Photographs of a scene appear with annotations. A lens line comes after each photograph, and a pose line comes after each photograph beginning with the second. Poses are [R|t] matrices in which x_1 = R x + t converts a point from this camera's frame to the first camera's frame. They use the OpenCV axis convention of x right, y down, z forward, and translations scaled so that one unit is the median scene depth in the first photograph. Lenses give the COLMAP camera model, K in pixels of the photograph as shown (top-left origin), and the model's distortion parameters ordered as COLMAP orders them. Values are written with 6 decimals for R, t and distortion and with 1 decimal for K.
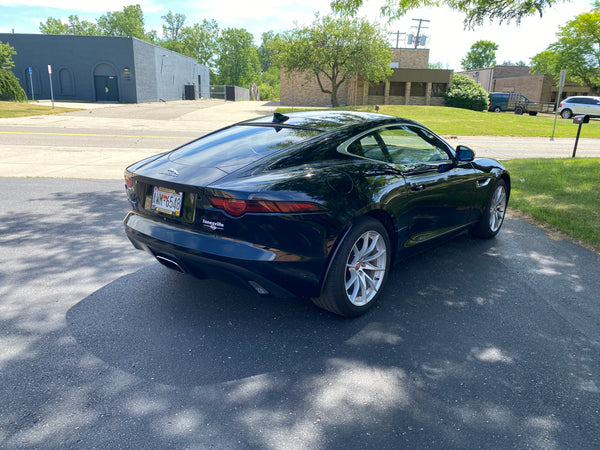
lens RADIAL K [[457.1, 0, 306.5], [0, 457.1, 226.1], [0, 0, 1]] dist [0.004775, -0.004985]
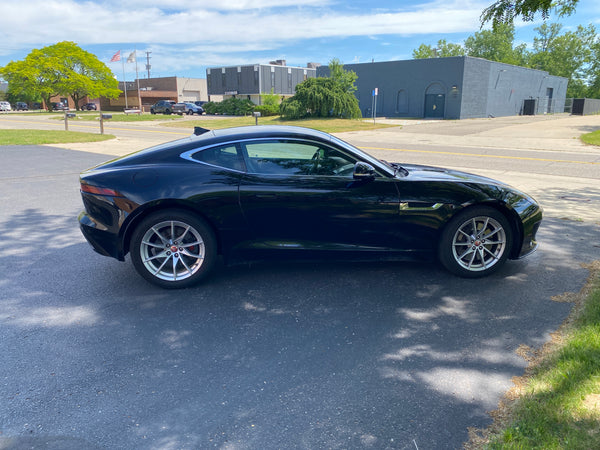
lens RADIAL K [[463.4, 0, 309.2], [0, 463.4, 224.4], [0, 0, 1]] dist [0.003250, -0.006249]
pose [[0.734195, 0.139987, -0.664350, 0.106715], [-0.165891, 0.985842, 0.024398, -0.006191], [0.658360, 0.092297, 0.747023, 0.025384]]
